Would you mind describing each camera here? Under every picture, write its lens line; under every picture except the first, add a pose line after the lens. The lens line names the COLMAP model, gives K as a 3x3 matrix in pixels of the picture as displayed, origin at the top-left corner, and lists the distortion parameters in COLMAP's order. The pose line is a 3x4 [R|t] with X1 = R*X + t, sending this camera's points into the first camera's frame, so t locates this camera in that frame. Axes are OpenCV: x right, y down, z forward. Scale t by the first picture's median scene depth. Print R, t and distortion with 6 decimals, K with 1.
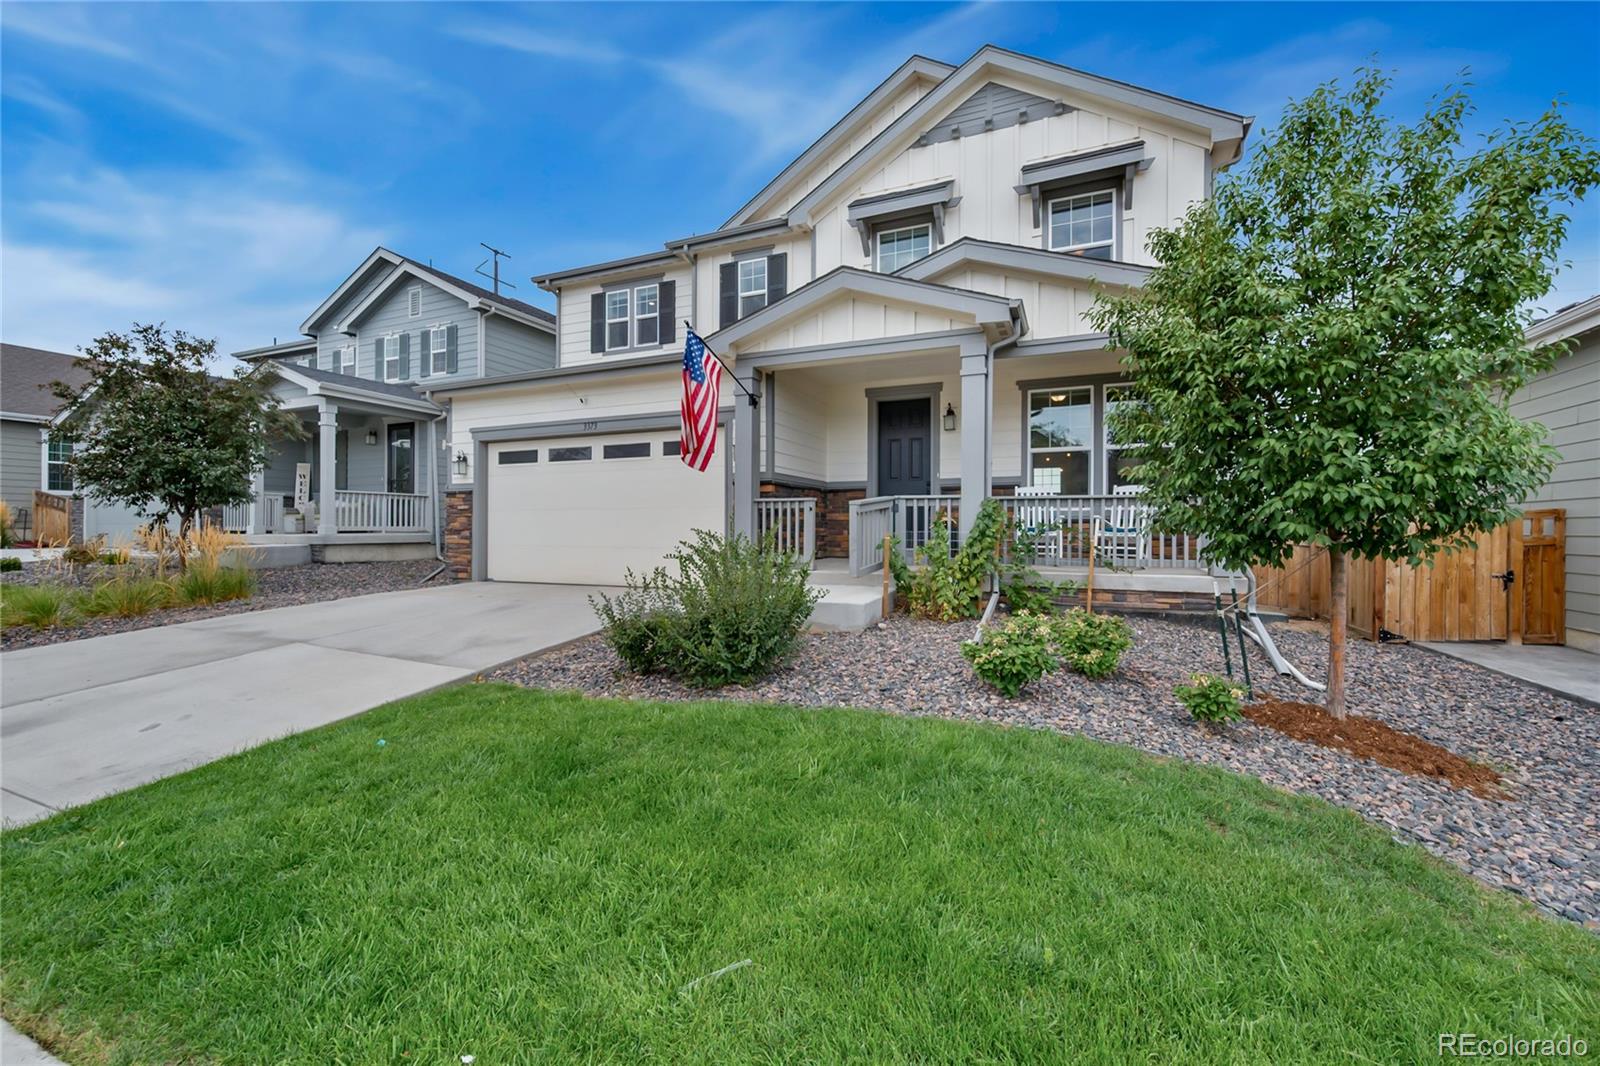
lens RADIAL K [[636.8, 0, 801.9], [0, 636.8, 530.1], [0, 0, 1]] dist [0.002263, -0.000222]
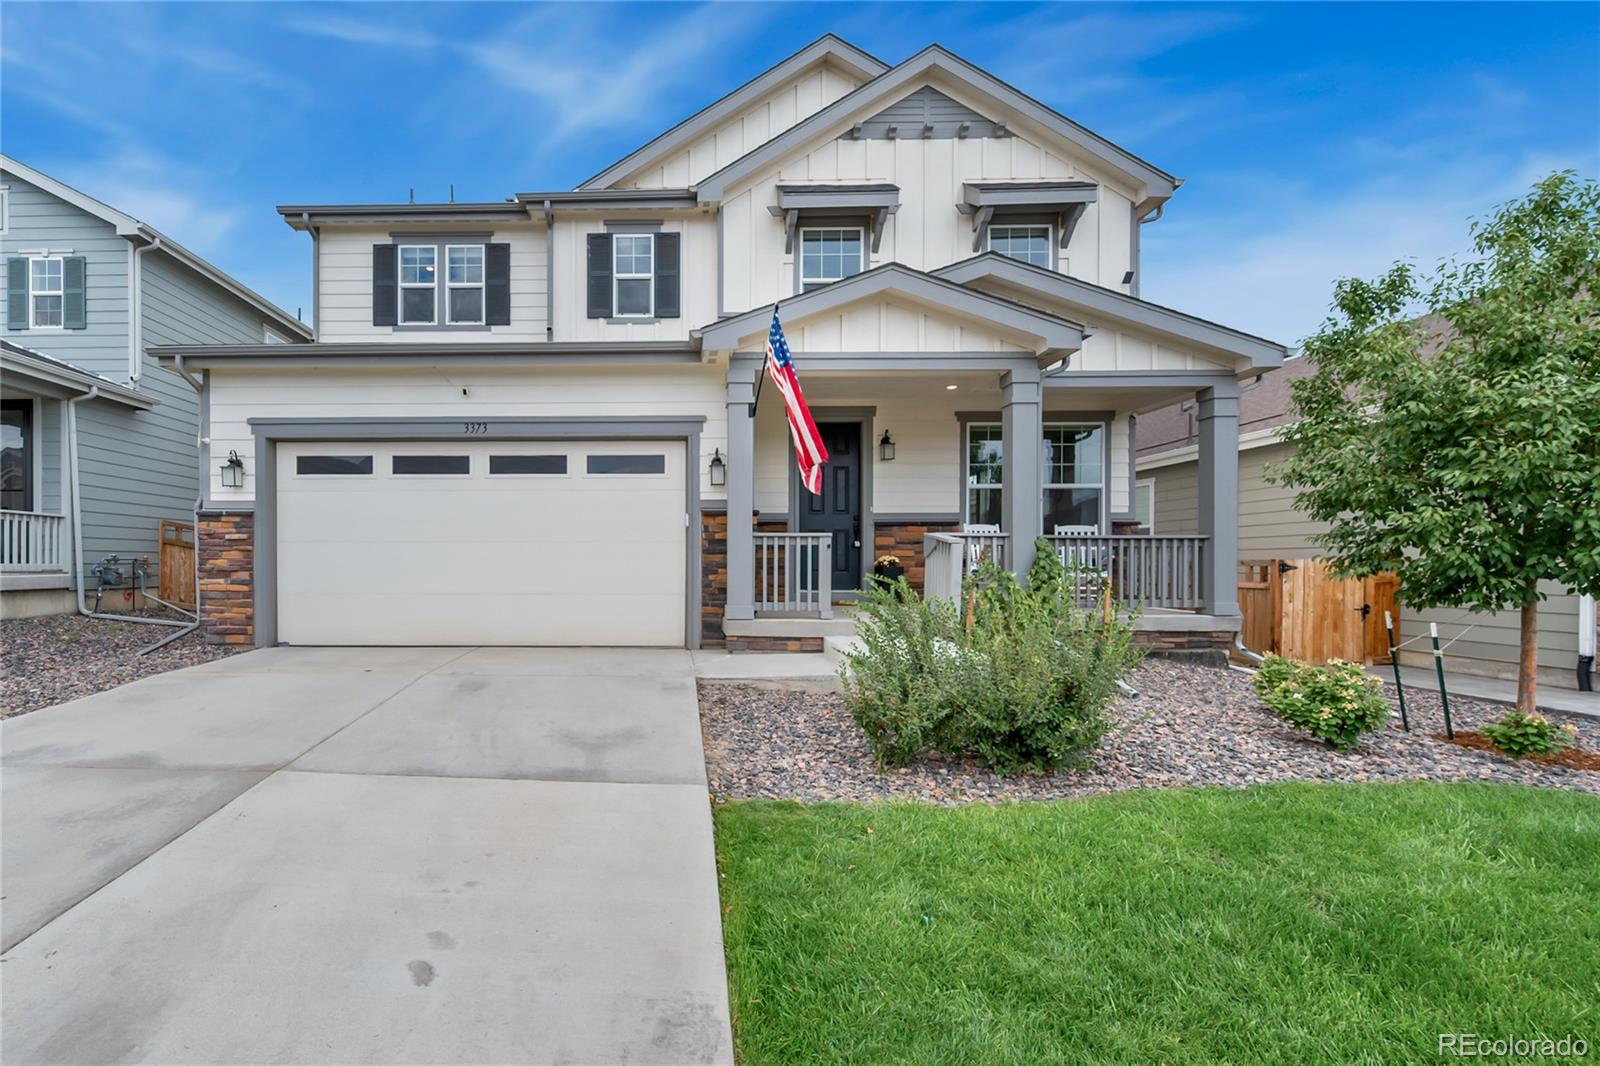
lens RADIAL K [[702.8, 0, 799.5], [0, 702.8, 578.9], [0, 0, 1]] dist [-0.000515, 0.000930]
pose [[0.931044, -0.005512, 0.364866, -0.241094], [0.000112, 0.999890, 0.014821, -0.002370], [-0.364907, -0.013758, 0.930942, 0.104344]]
